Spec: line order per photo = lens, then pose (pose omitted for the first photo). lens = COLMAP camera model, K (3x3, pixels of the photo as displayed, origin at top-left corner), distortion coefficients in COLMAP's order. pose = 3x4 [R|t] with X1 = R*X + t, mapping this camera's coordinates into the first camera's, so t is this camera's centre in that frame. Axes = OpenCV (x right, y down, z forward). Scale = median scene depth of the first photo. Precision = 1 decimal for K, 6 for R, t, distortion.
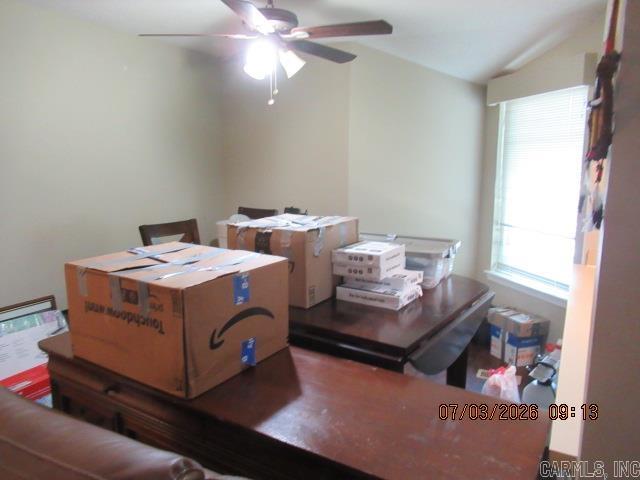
lens RADIAL K [[491.9, 0, 320.0], [0, 491.9, 240.0], [0, 0, 1]] dist [0.013671, 0.001646]
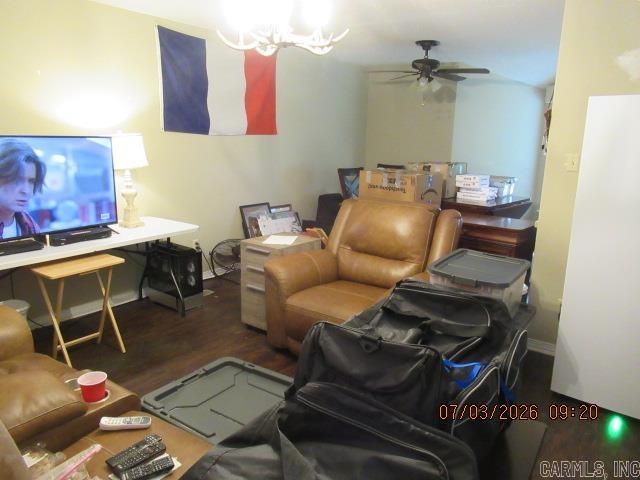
lens RADIAL K [[491.9, 0, 320.0], [0, 491.9, 240.0], [0, 0, 1]] dist [0.013671, 0.001646]
pose [[0.992117, 0.047849, -0.115824, -0.307463], [-0.042386, 0.997890, 0.049179, 0.226442], [0.117933, -0.043882, 0.992052, -1.263681]]
